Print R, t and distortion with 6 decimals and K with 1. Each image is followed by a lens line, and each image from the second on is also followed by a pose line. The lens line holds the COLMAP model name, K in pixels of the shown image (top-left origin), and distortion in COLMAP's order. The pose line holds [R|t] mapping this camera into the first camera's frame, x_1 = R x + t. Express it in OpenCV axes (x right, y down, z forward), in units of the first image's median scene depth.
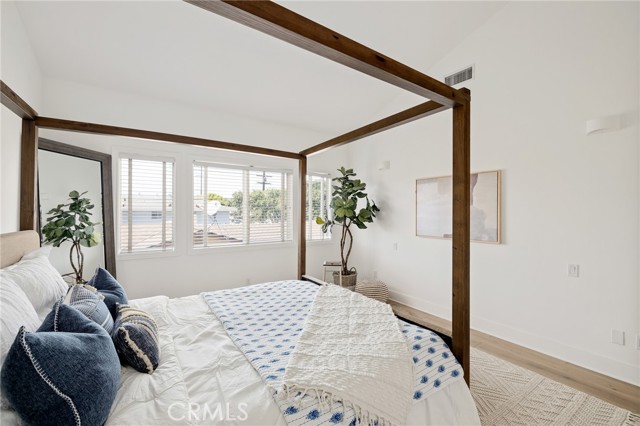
lens RADIAL K [[271.7, 0, 322.7], [0, 271.7, 212.6], [0, 0, 1]] dist [-0.002775, -0.000327]
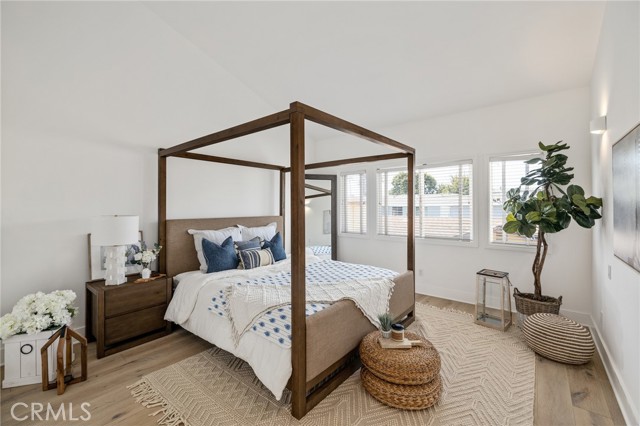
lens RADIAL K [[271.7, 0, 320.8], [0, 271.7, 208.7], [0, 0, 1]] dist [-0.002775, -0.000327]
pose [[0.278933, 0.008937, -0.960269, 0.862171], [-0.013276, 0.999897, 0.005449, -0.001070], [0.960219, 0.011229, 0.279023, 0.397984]]
